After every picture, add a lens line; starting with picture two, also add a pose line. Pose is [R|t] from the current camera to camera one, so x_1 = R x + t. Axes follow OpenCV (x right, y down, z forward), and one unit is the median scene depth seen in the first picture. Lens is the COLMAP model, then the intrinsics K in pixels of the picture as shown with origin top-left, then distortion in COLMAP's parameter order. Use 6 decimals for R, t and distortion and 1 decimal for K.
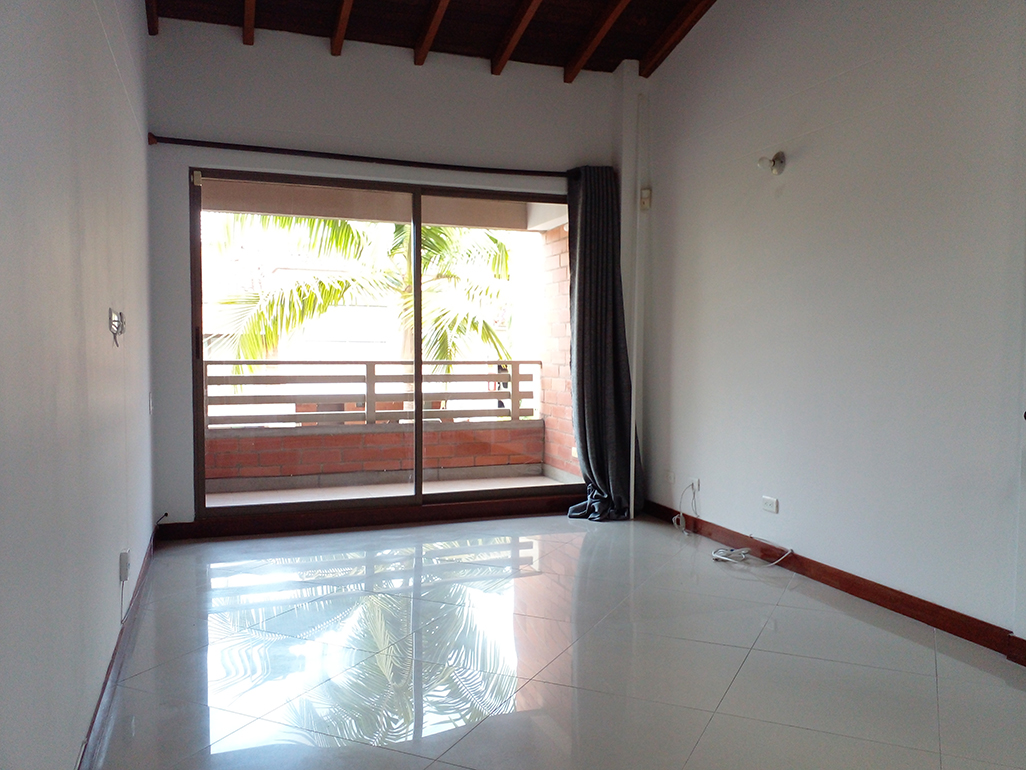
lens RADIAL K [[818.9, 0, 513.0], [0, 818.9, 385.0], [0, 0, 1]] dist [0.005942, 0.000866]
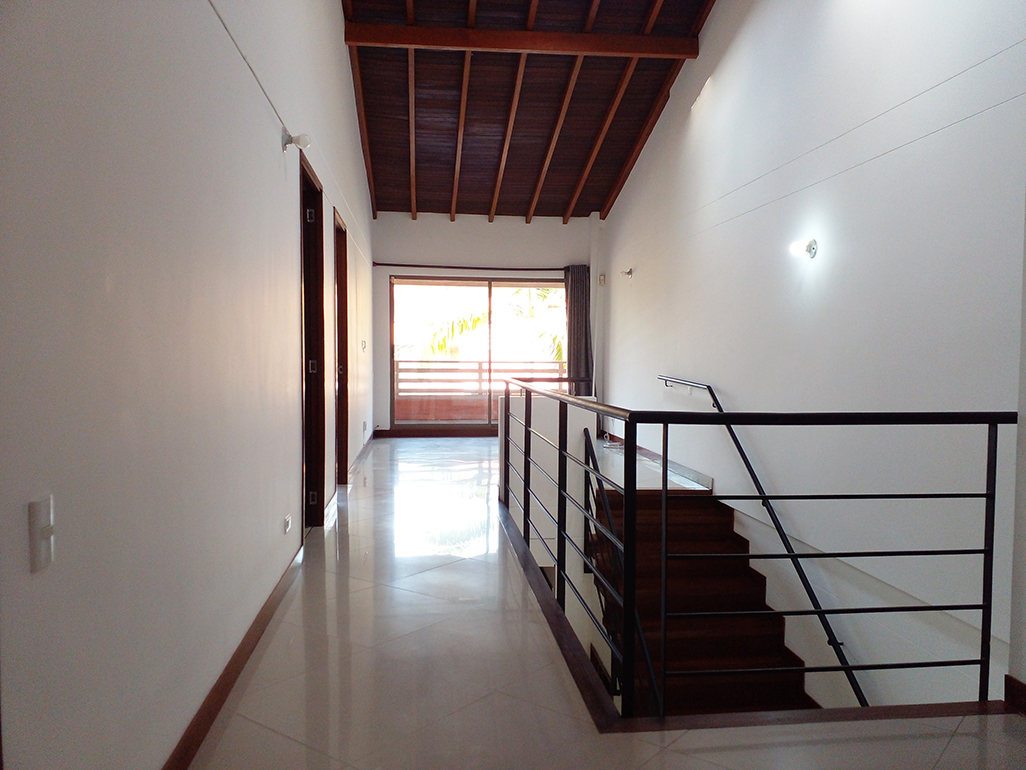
lens RADIAL K [[812.5, 0, 514.4], [0, 812.5, 400.7], [0, 0, 1]] dist [0.013585, 0.001578]
pose [[0.966483, 0.015412, -0.256266, 0.485985], [-0.010622, 0.999742, 0.020063, 0.030091], [0.256510, -0.016668, 0.966398, -1.015629]]
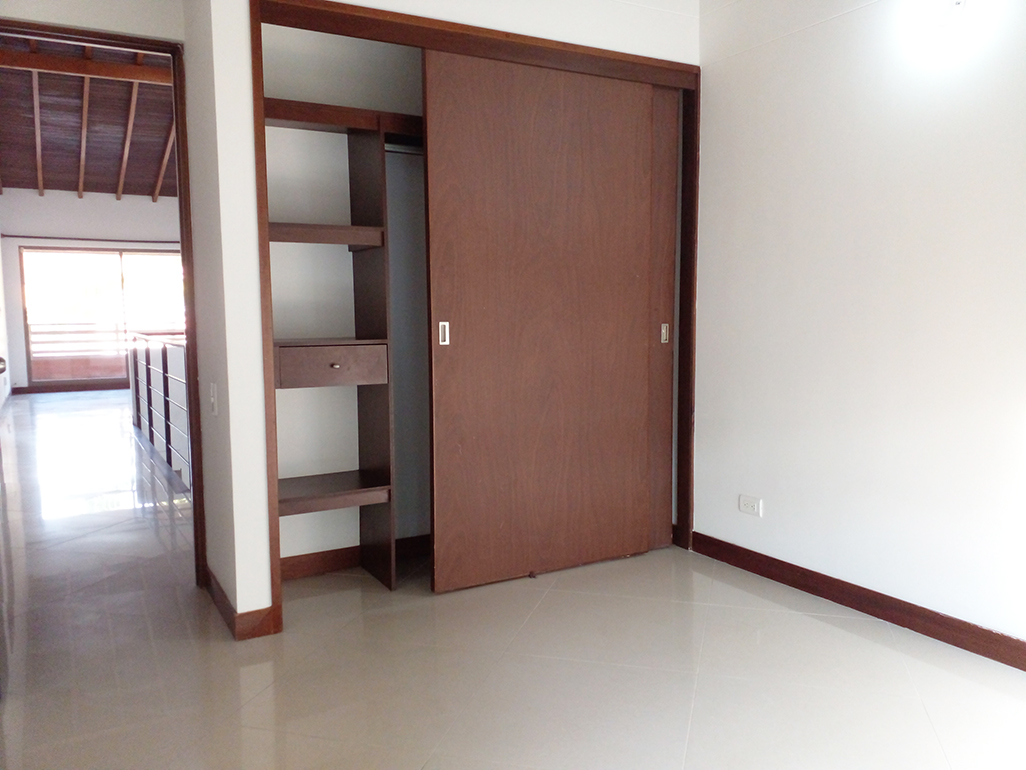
lens RADIAL K [[818.9, 0, 513.0], [0, 818.9, 385.0], [0, 0, 1]] dist [0.005942, 0.000866]
pose [[0.989987, -0.029120, 0.138120, 0.680732], [0.022018, 0.998369, 0.052669, 0.052397], [-0.139429, -0.049100, 0.989014, -1.568776]]
